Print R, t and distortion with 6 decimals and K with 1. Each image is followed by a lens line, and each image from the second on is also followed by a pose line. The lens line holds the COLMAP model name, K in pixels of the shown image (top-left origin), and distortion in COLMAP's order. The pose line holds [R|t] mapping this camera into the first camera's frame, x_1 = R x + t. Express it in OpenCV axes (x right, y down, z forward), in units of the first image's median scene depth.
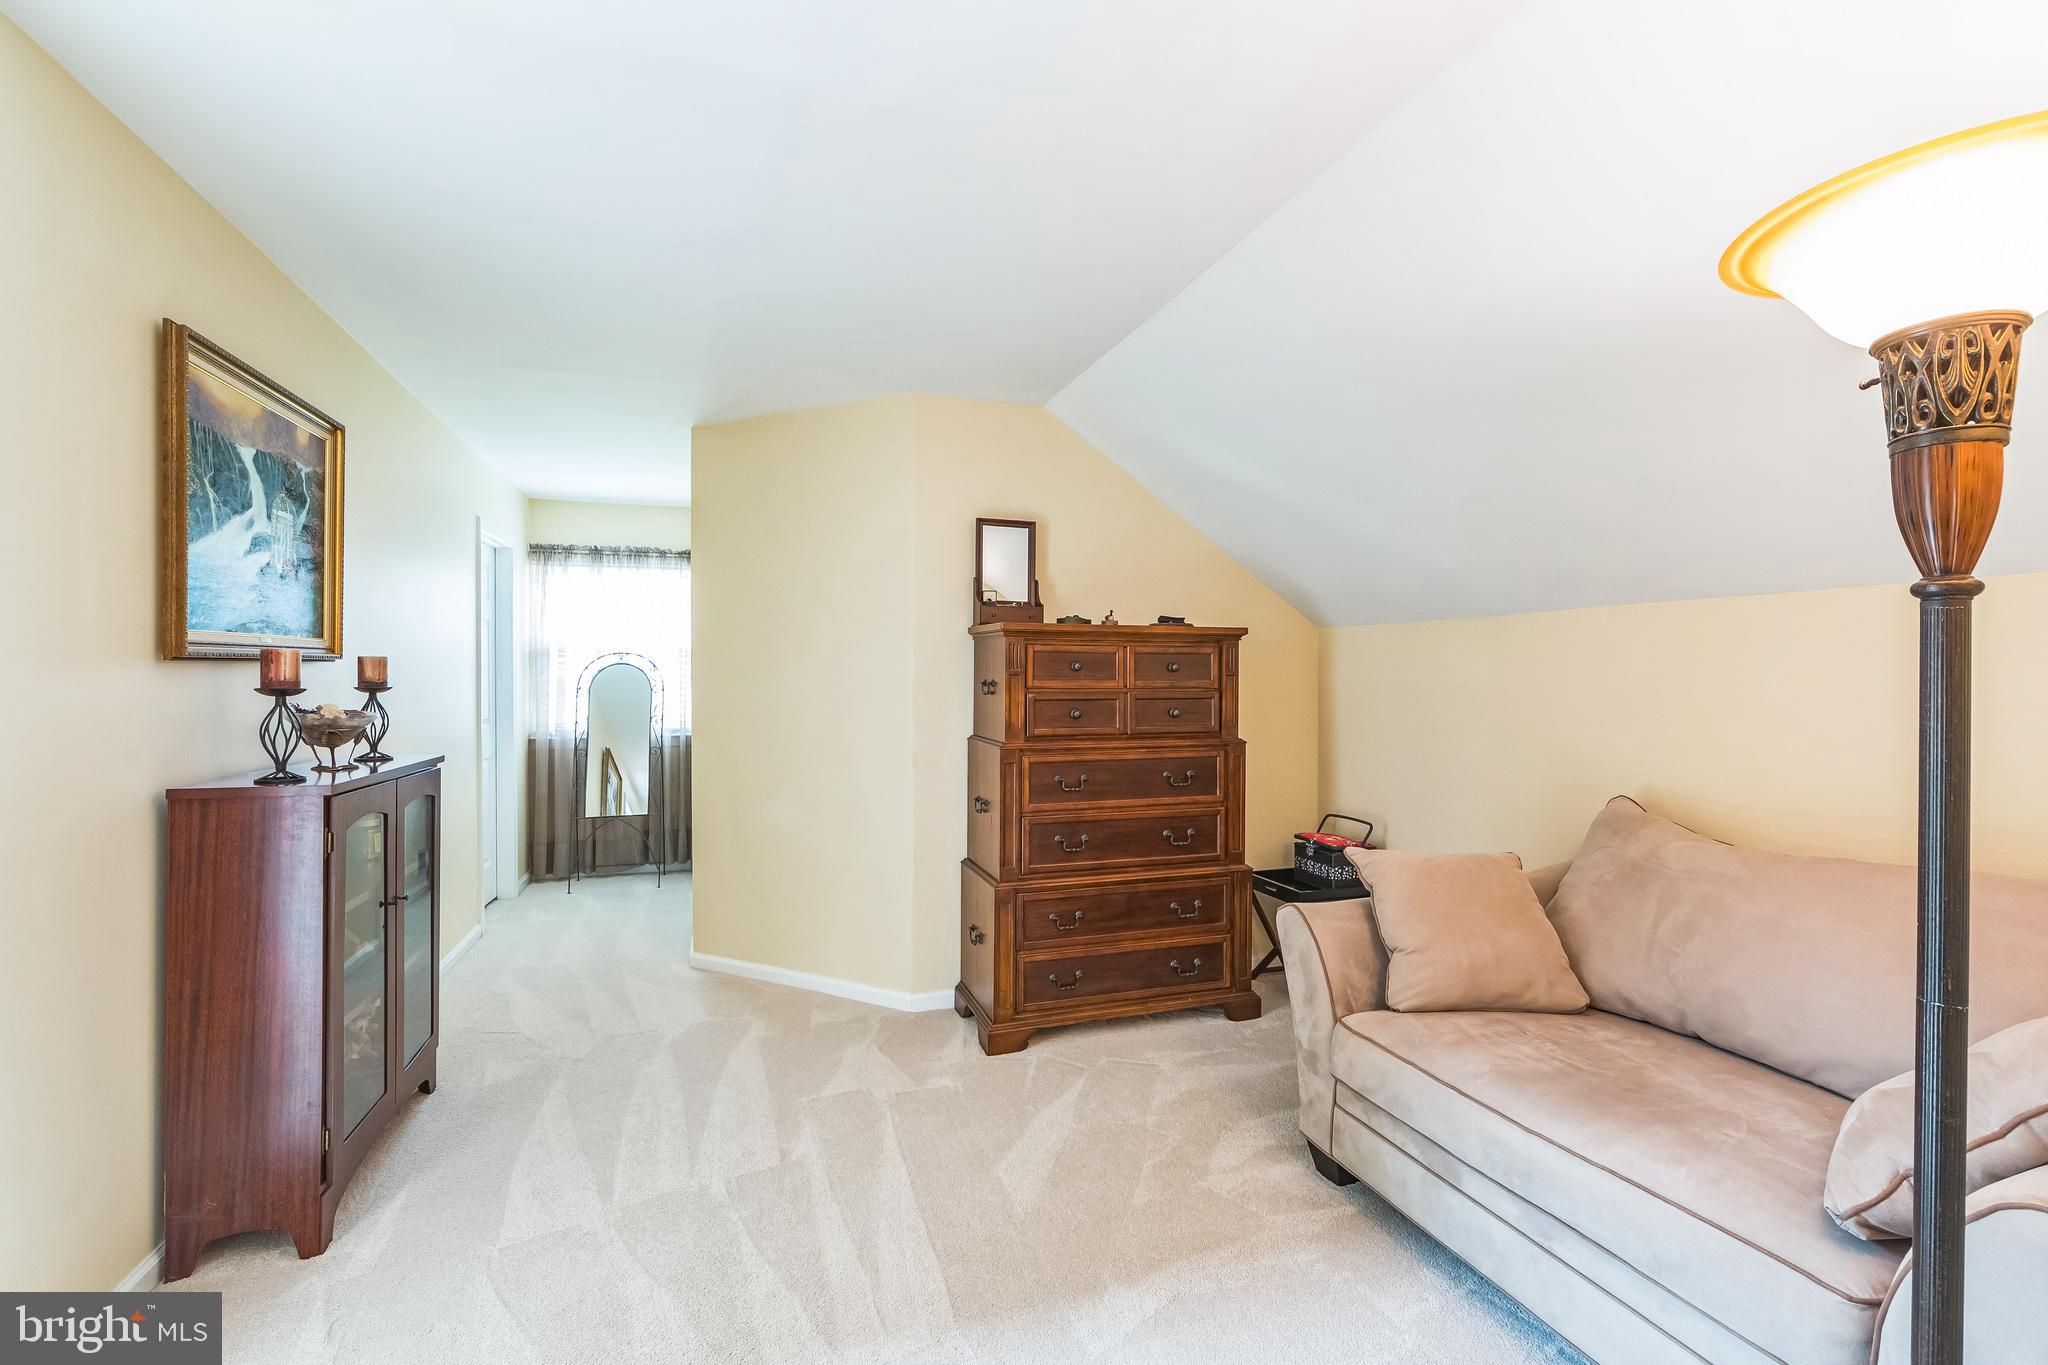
lens RADIAL K [[880.9, 0, 1035.7], [0, 880.9, 682.4], [0, 0, 1]] dist [-0.000609, -0.000465]
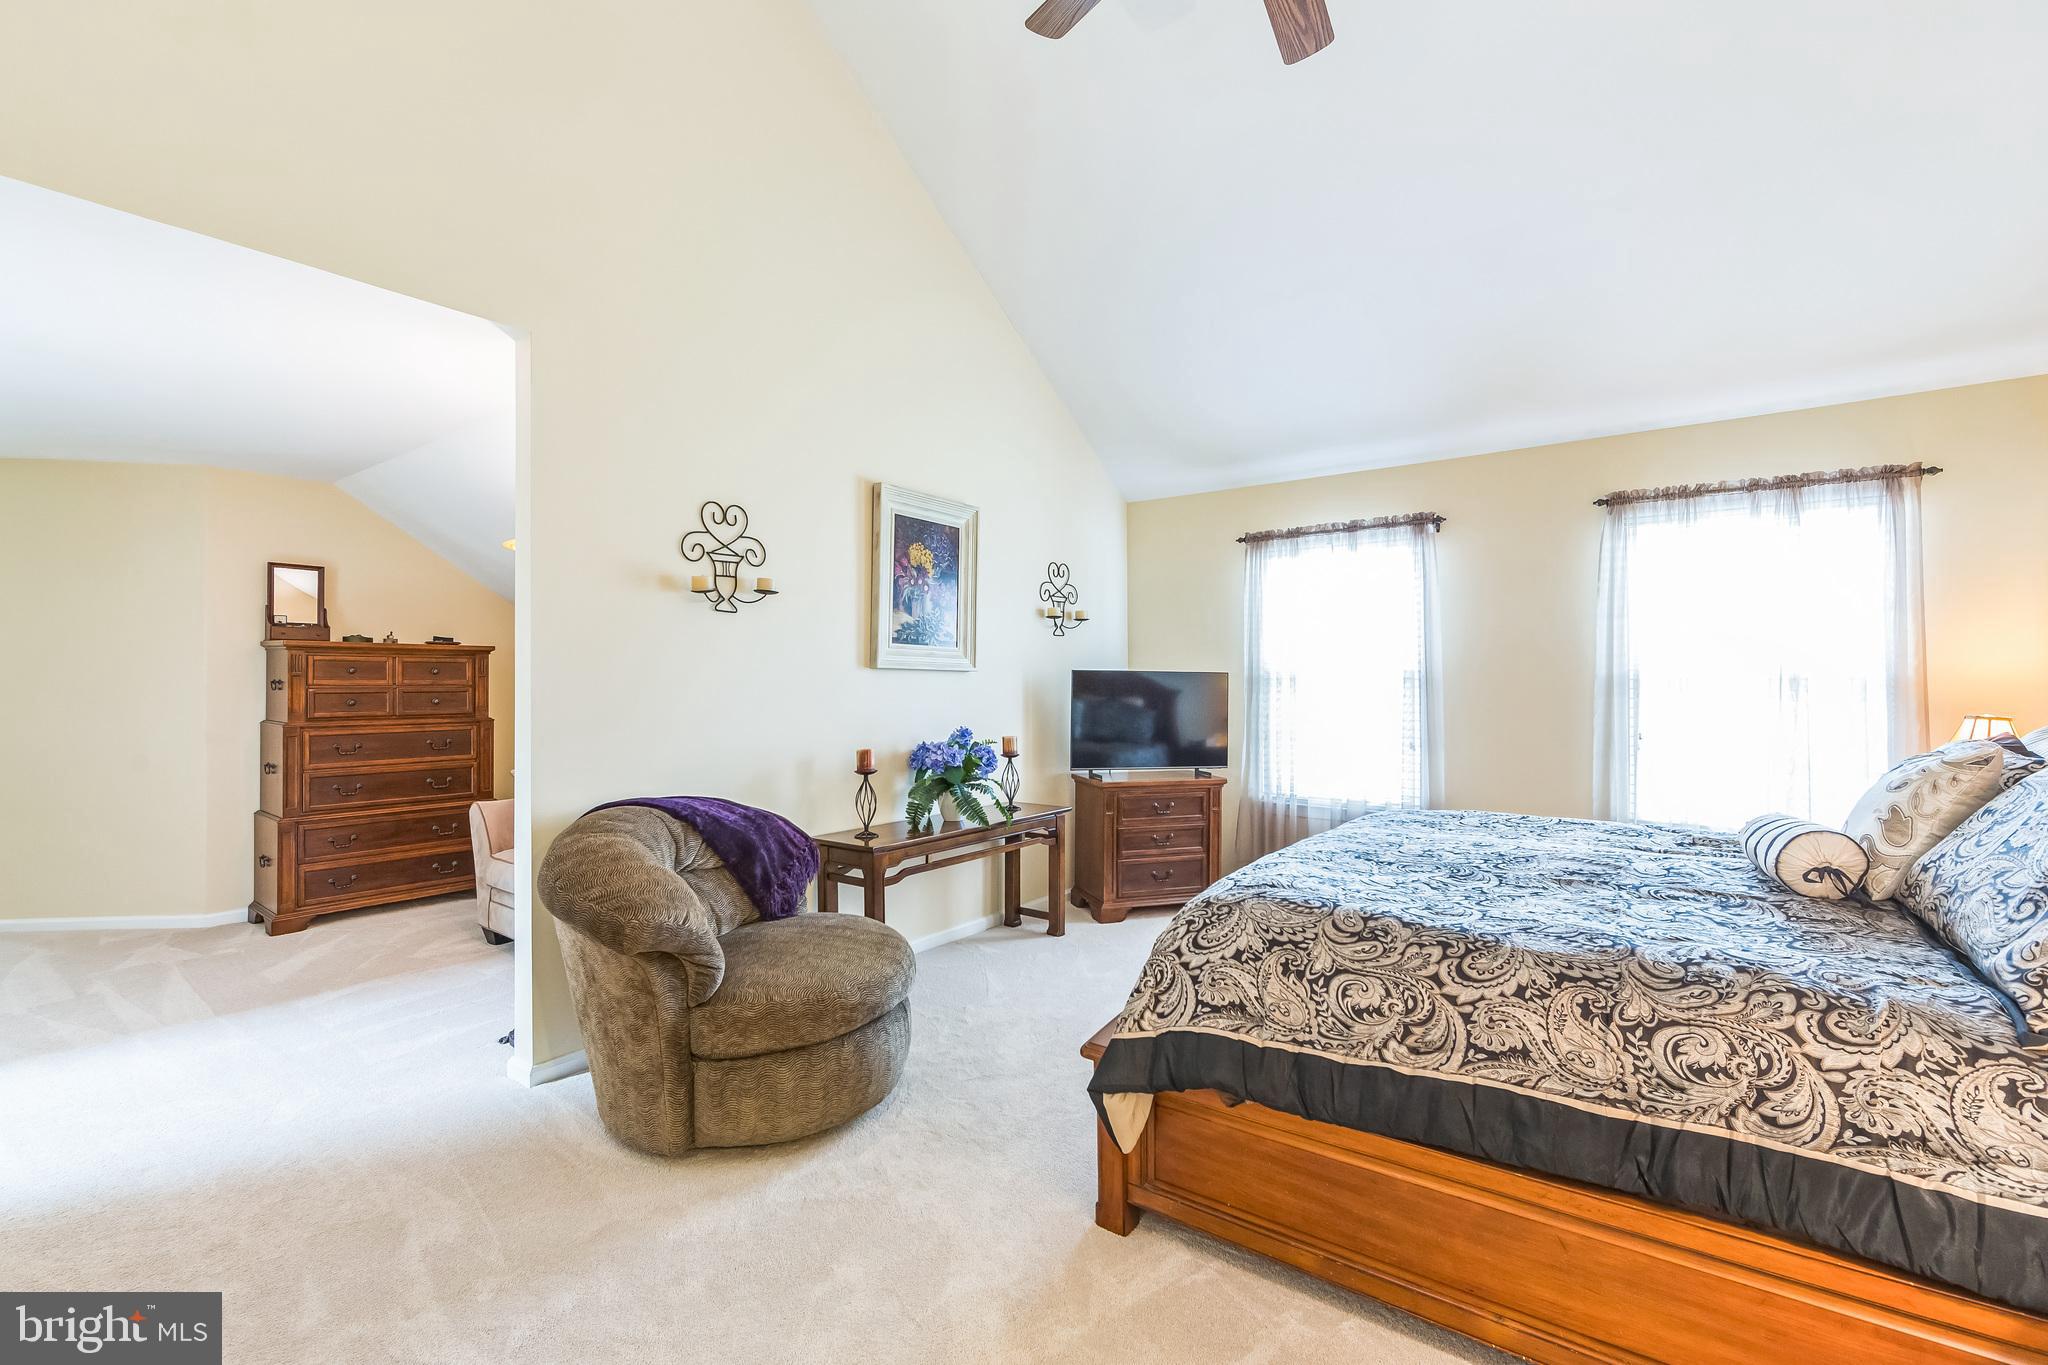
lens RADIAL K [[880.9, 0, 1035.7], [0, 880.9, 682.4], [0, 0, 1]] dist [-0.000609, -0.000465]
pose [[0.833653, -0.001624, 0.552286, 0.185260], [0.002683, 0.999996, -0.001108, 0.006463], [-0.552282, 0.002405, 0.833654, -0.863749]]
